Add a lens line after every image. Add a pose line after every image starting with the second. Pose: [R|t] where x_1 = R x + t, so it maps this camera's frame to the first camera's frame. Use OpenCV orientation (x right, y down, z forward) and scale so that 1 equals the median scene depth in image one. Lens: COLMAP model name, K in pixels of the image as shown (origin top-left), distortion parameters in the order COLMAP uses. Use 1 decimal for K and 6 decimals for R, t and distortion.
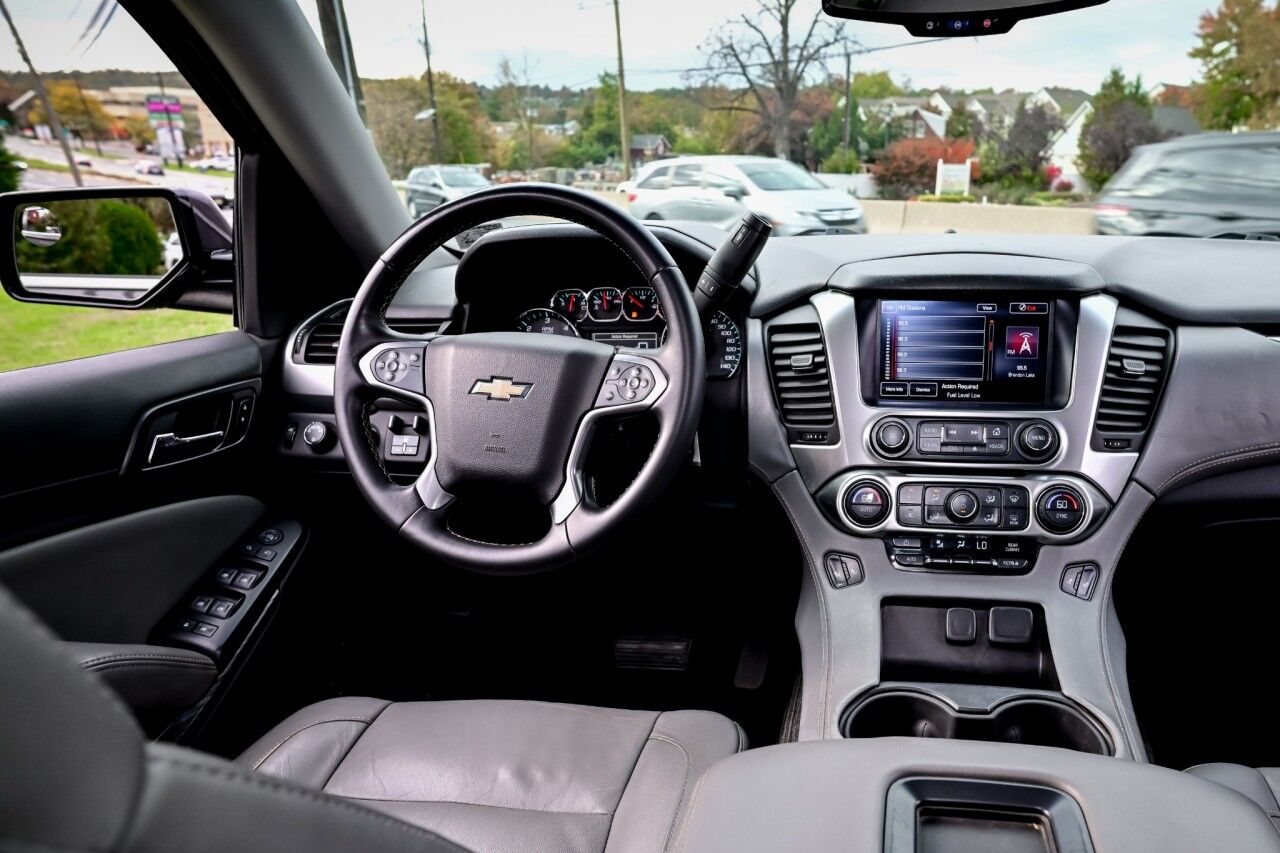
lens RADIAL K [[1209.2, 0, 640.0], [0, 1209.2, 426.5], [0, 0, 1]] dist [-0.196766, 0.369795]
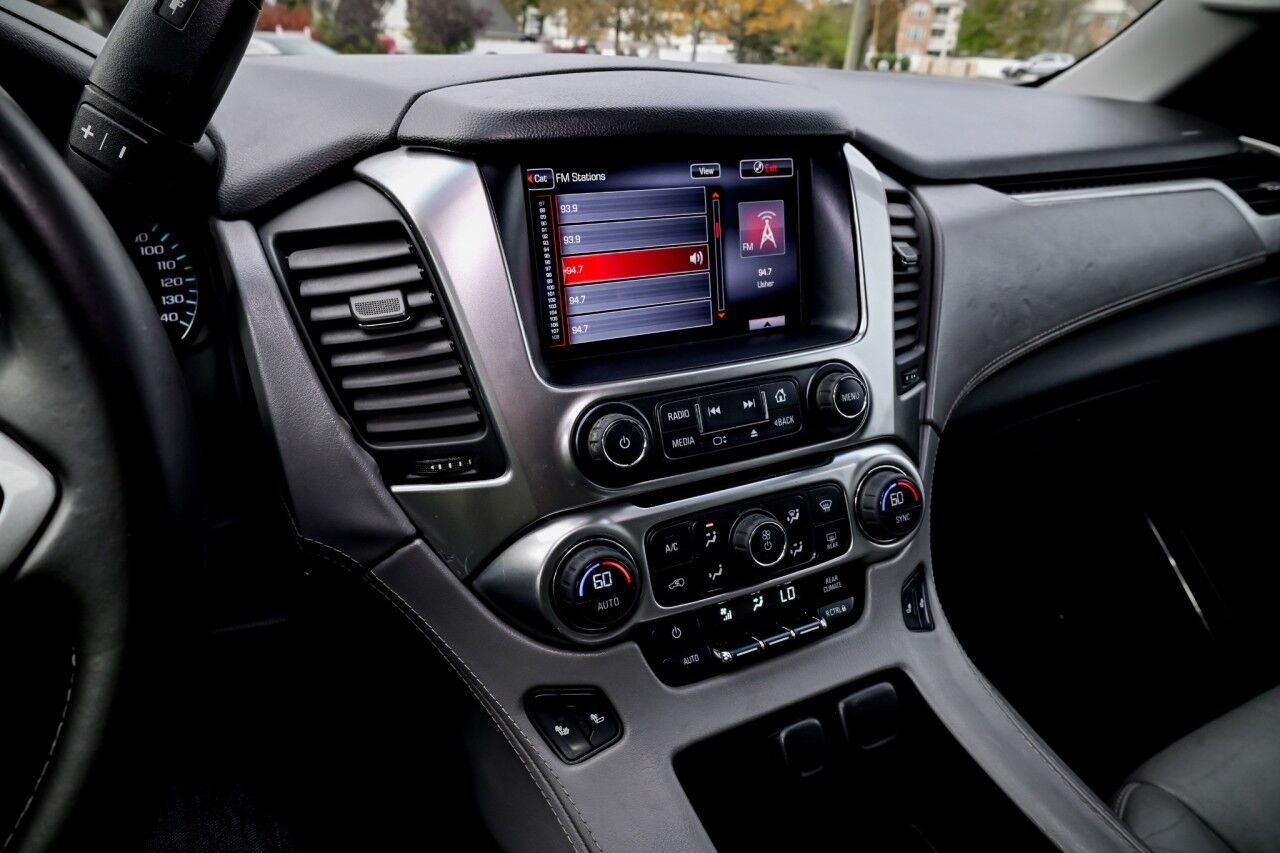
lens RADIAL K [[786.2, 0, 642.3], [0, 786.2, 414.4], [0, 0, 1]] dist [-0.086975, 0.083700]
pose [[0.756834, -0.227979, 0.612558, 0.016652], [0.097411, 0.966073, 0.239194, -0.074223], [-0.646307, -0.121361, 0.753365, 0.681041]]
